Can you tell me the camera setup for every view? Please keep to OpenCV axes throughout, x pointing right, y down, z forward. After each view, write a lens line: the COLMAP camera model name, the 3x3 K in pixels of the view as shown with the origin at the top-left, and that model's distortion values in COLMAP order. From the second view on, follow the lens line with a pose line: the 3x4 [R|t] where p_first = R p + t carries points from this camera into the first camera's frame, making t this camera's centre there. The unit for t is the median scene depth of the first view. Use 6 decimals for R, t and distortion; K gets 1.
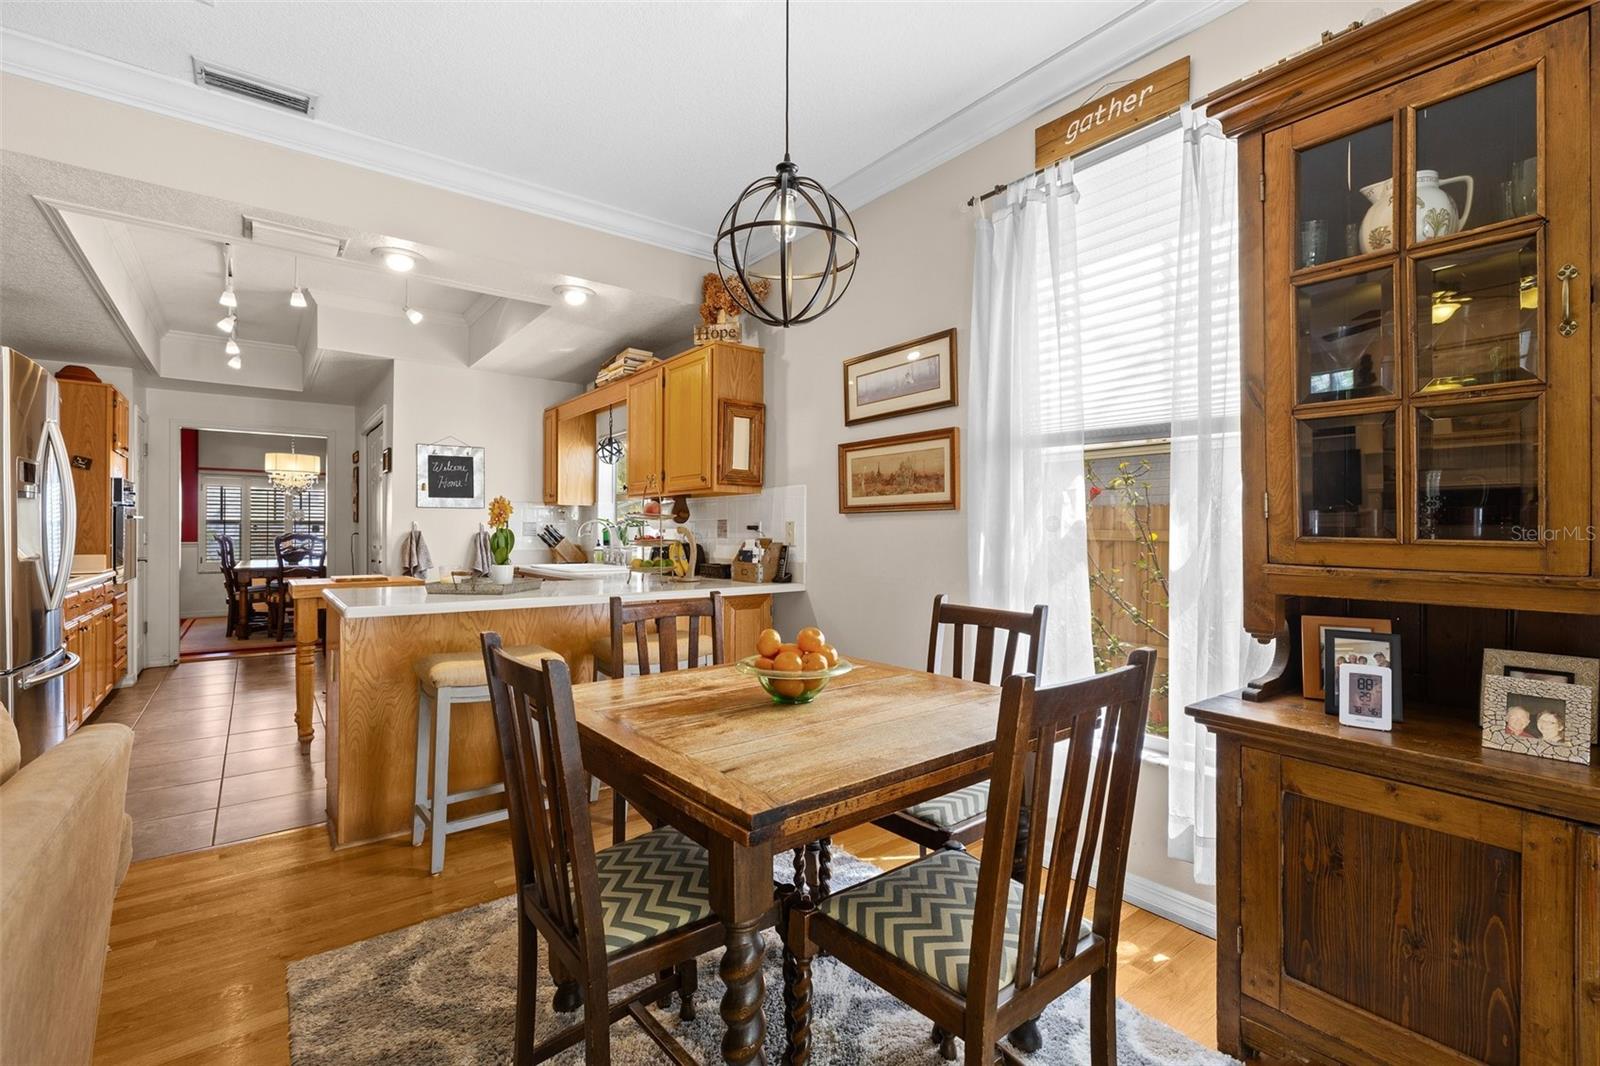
lens RADIAL K [[715.6, 0, 807.5], [0, 715.6, 535.8], [0, 0, 1]] dist [0.000790, 0.000014]
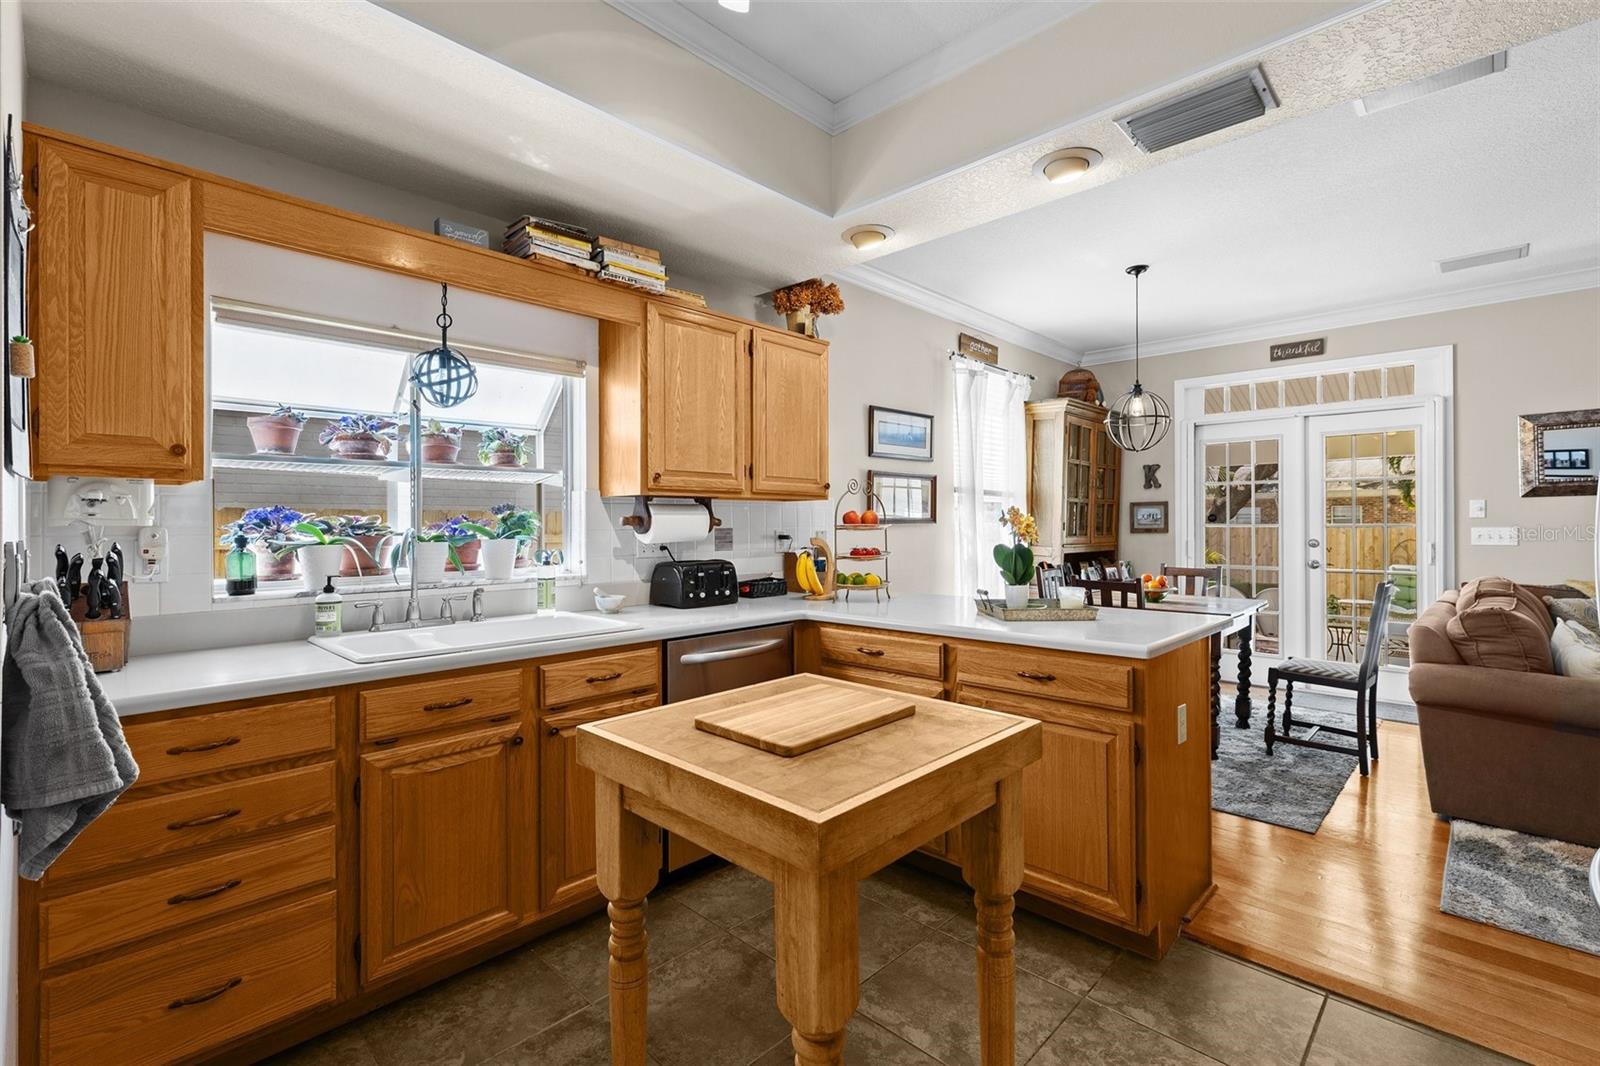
lens RADIAL K [[715.6, 0, 791.2], [0, 715.6, 522.1], [0, 0, 1]] dist [0.000790, 0.000014]
pose [[-0.135961, 0.003082, 0.990709, -1.081994], [0.011660, 0.999931, -0.001510, -0.031904], [-0.990646, 0.011346, -0.135987, 1.193856]]
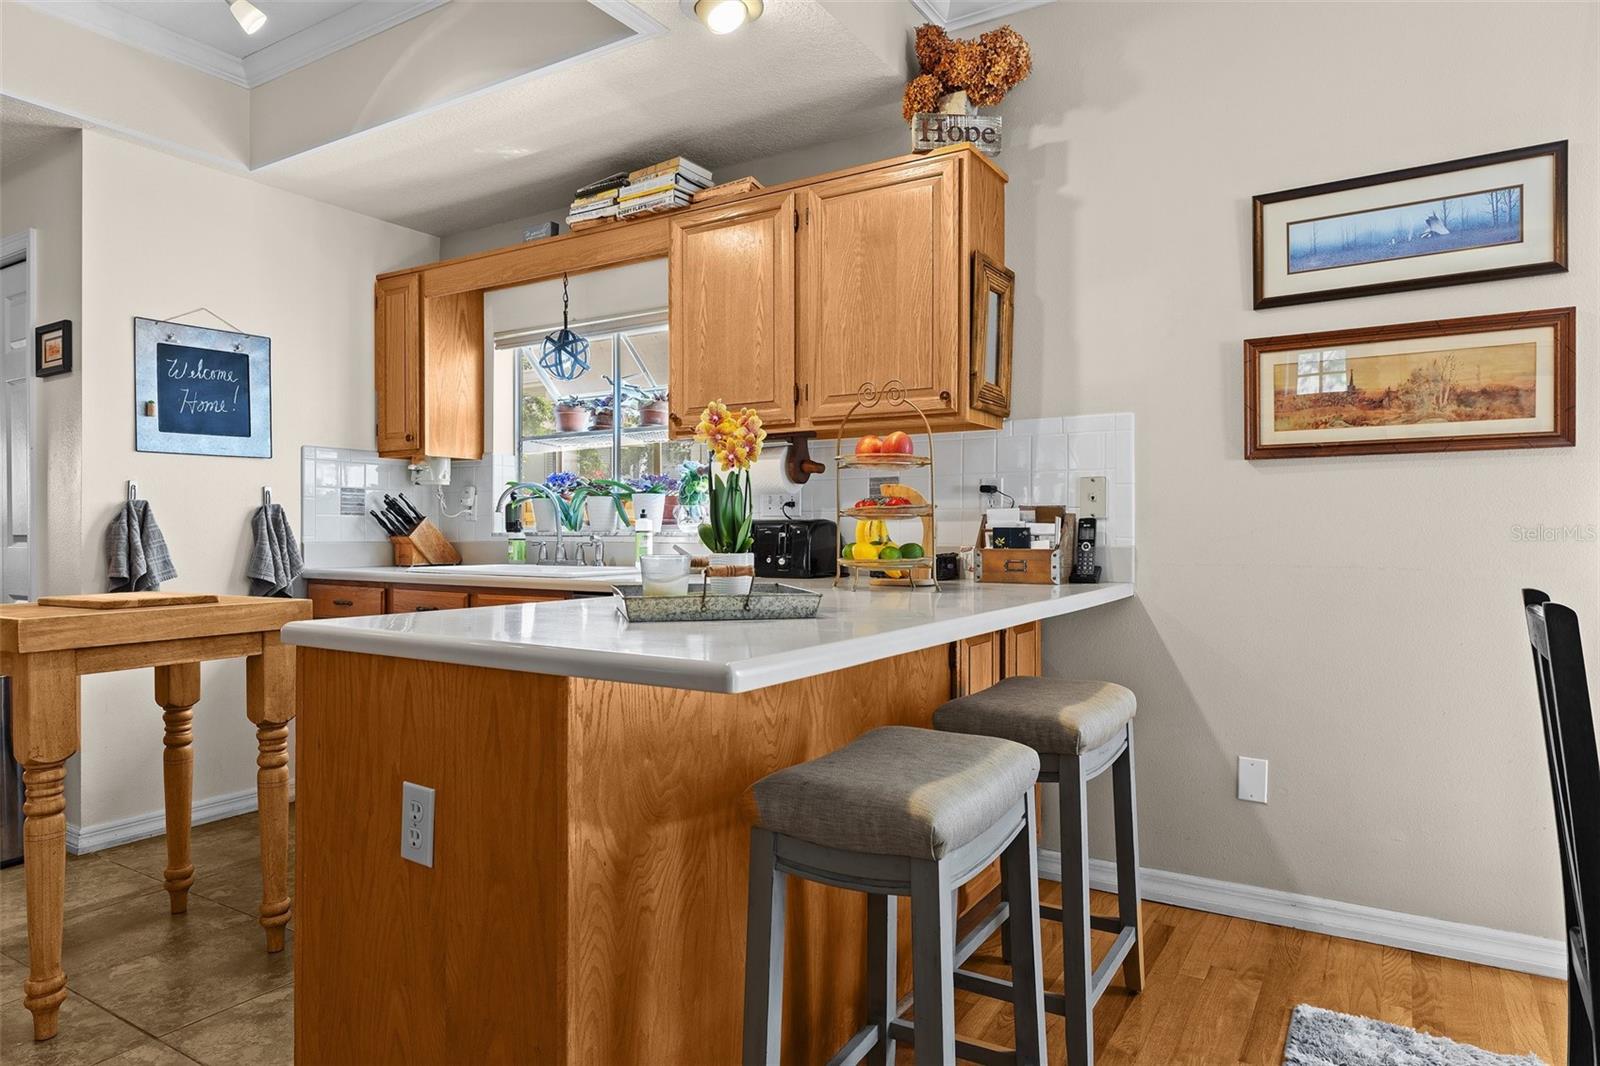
lens RADIAL K [[960.2, 0, 811.5], [0, 960.2, 537.2], [0, 0, 1]] dist [0.005451, 0.002513]
pose [[0.937801, -0.005666, 0.347127, -0.505102], [0.004765, 0.999983, 0.003449, 0.024987], [-0.347140, -0.001580, 0.937812, 0.357503]]
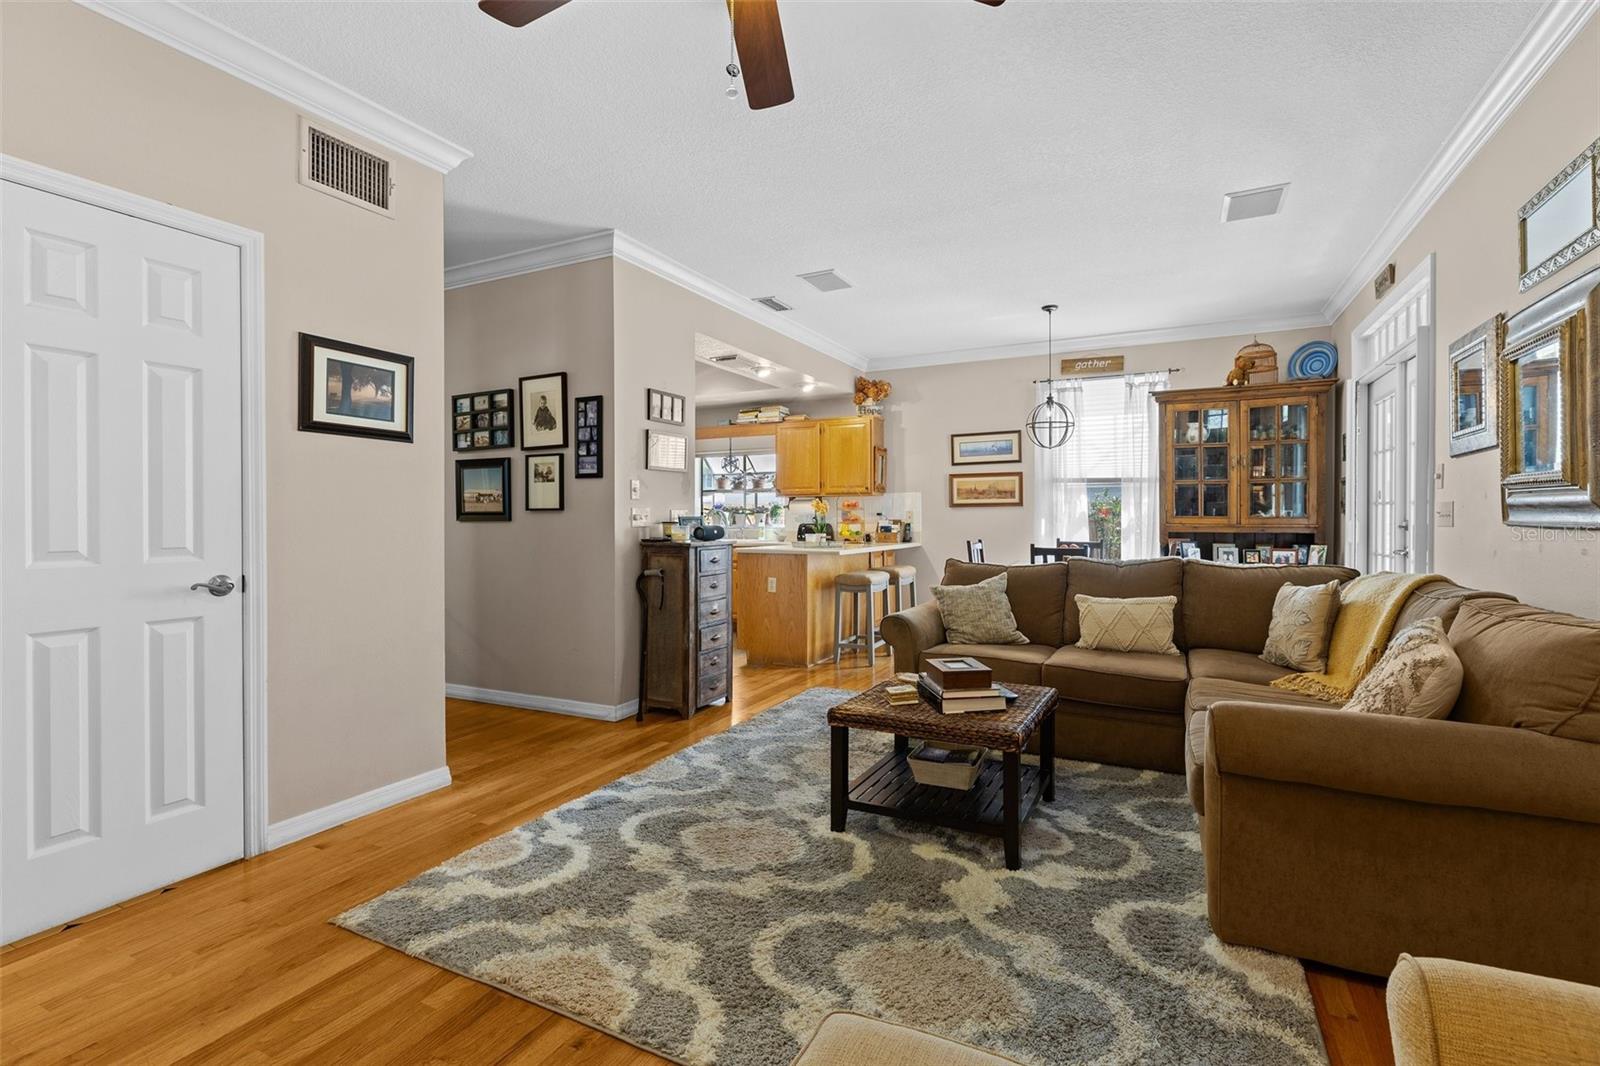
lens RADIAL K [[715.6, 0, 820.1], [0, 715.6, 523.9], [0, 0, 1]] dist [0.000790, 0.000014]
pose [[0.898788, -0.008822, 0.438294, -1.101045], [0.007864, 0.999961, 0.004002, 0.005523], [-0.438312, -0.000150, 0.898823, -0.645816]]
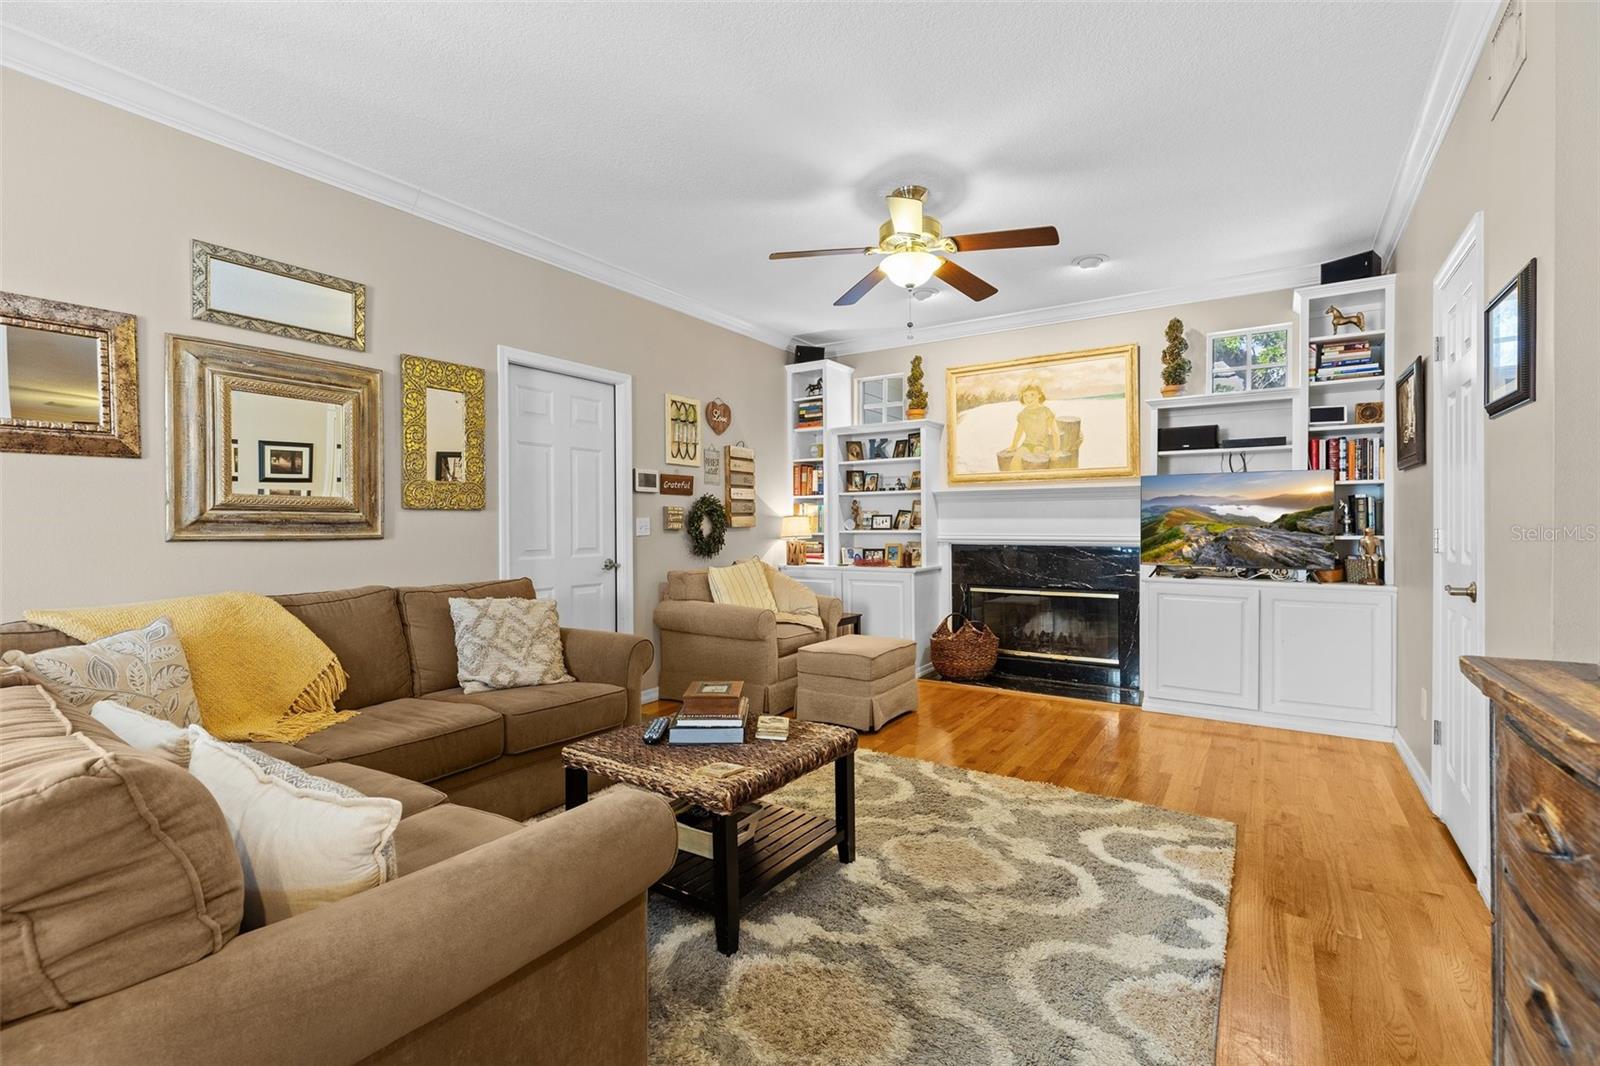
lens RADIAL K [[715.6, 0, 793.4], [0, 715.6, 534.8], [0, 0, 1]] dist [0.000790, 0.000014]
pose [[-0.948692, 0.006263, -0.316138, -0.529826], [-0.000322, 0.999784, 0.020775, -0.005467], [0.316200, 0.019811, -0.948486, 0.573189]]
